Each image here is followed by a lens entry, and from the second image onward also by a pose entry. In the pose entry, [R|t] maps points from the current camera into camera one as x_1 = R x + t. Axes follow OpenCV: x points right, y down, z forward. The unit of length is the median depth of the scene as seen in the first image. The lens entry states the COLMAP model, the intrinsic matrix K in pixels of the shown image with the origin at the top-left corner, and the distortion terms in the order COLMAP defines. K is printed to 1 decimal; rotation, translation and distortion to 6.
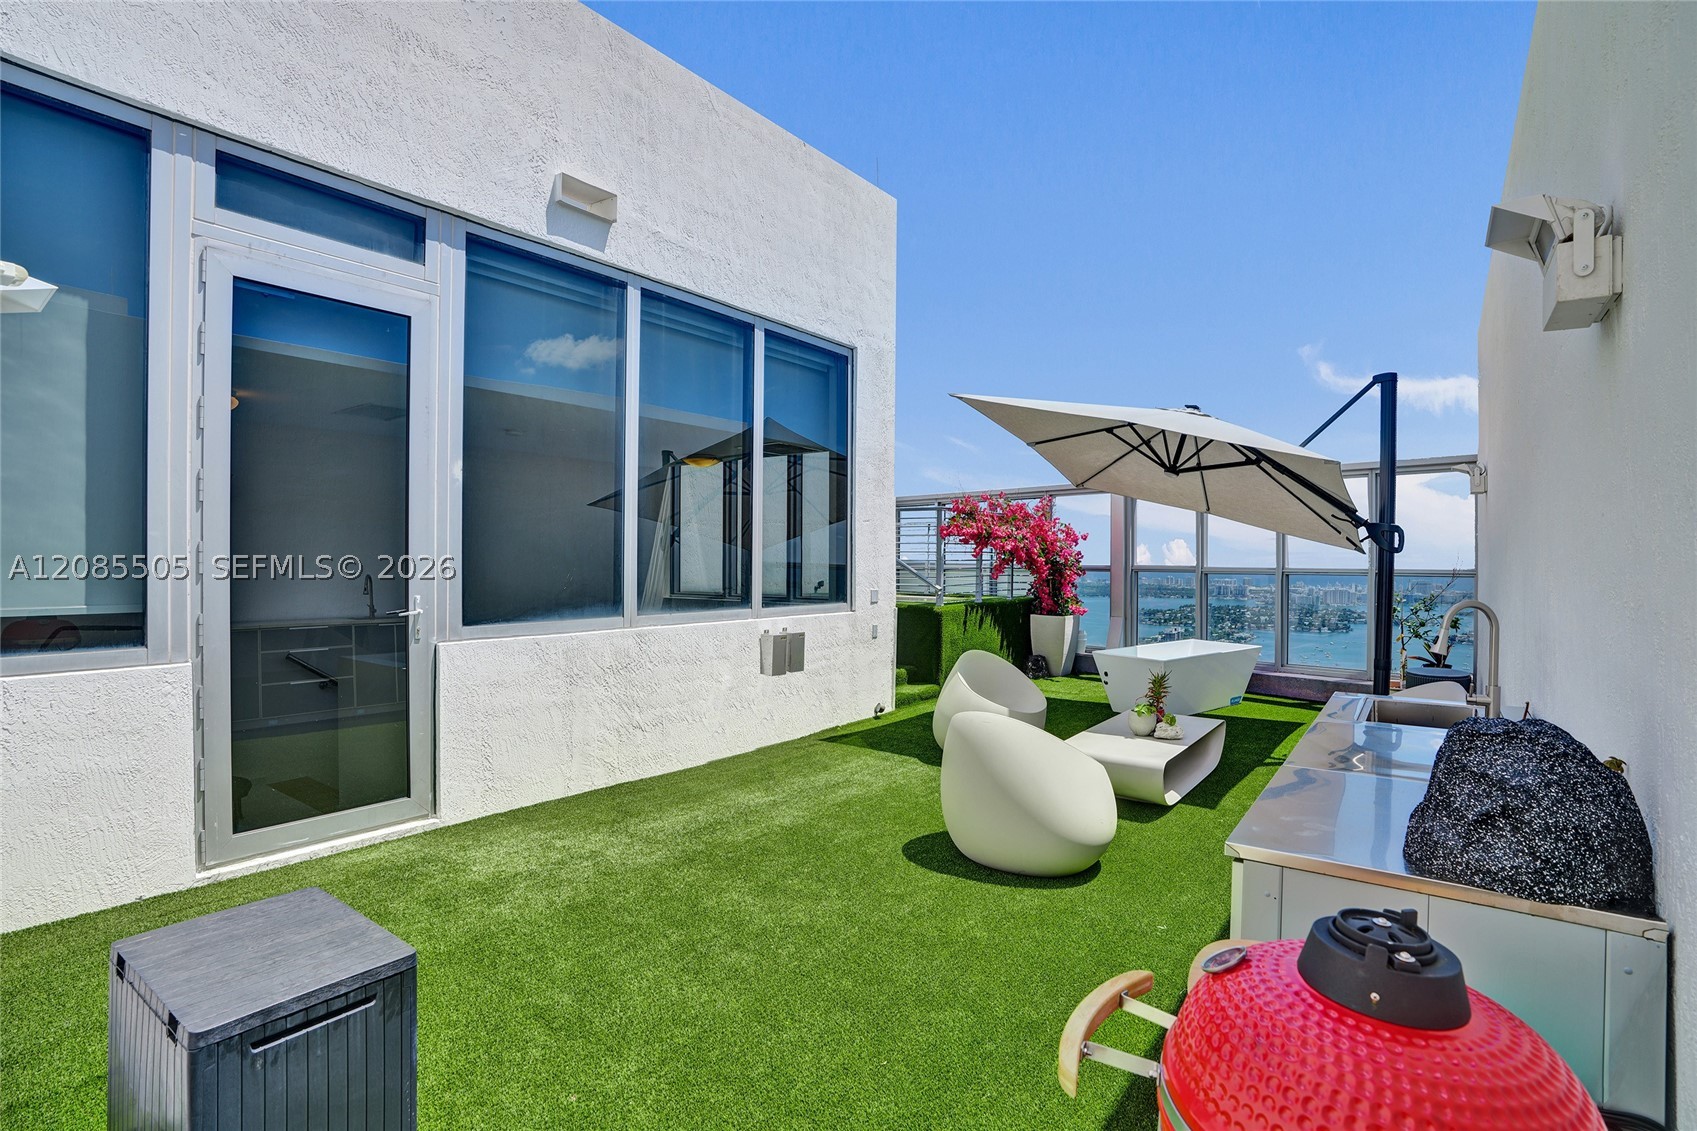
lens RADIAL K [[815.3, 0, 847.4], [0, 815.3, 563.3], [0, 0, 1]] dist [-0.006412, -0.000644]
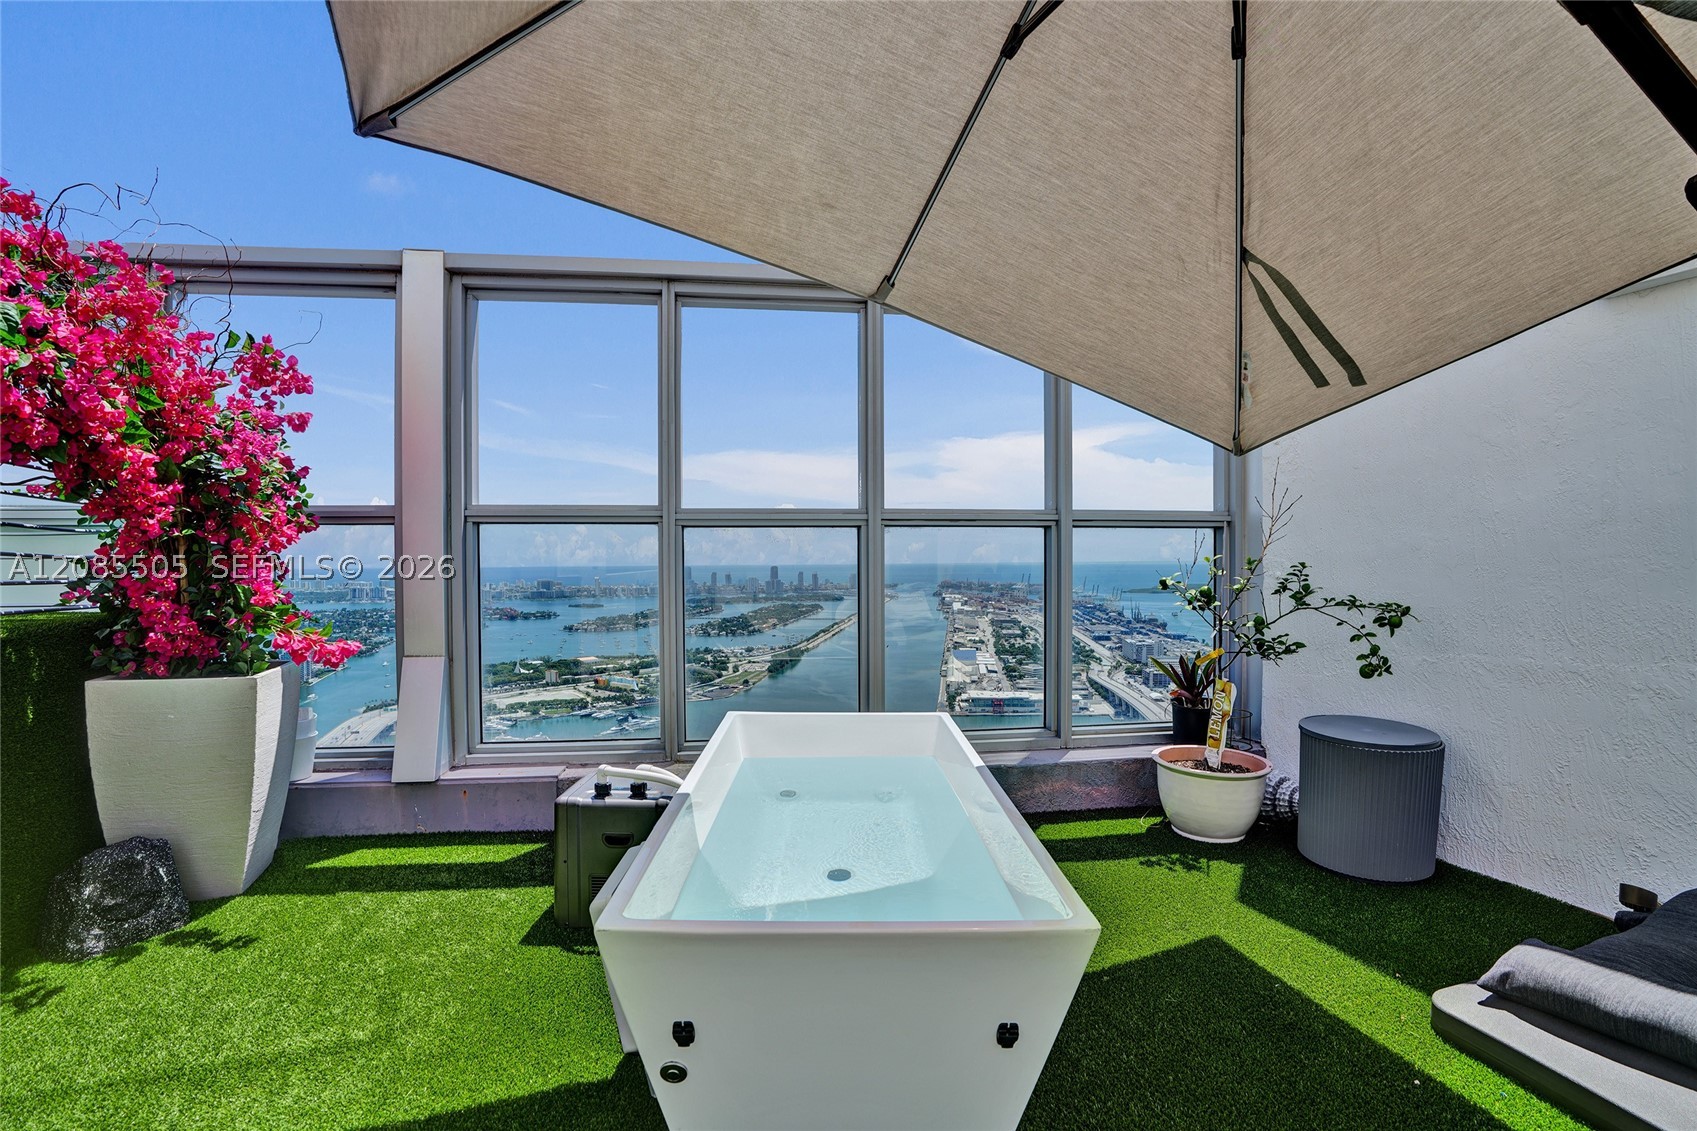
lens RADIAL K [[815.3, 0, 845.1], [0, 815.3, 575.0], [0, 0, 1]] dist [-0.006412, -0.000644]
pose [[0.560046, -0.020114, 0.828217, 0.151816], [0.009190, 0.999795, 0.018066, 0.028255], [-0.828411, -0.002506, 0.560116, 0.677354]]
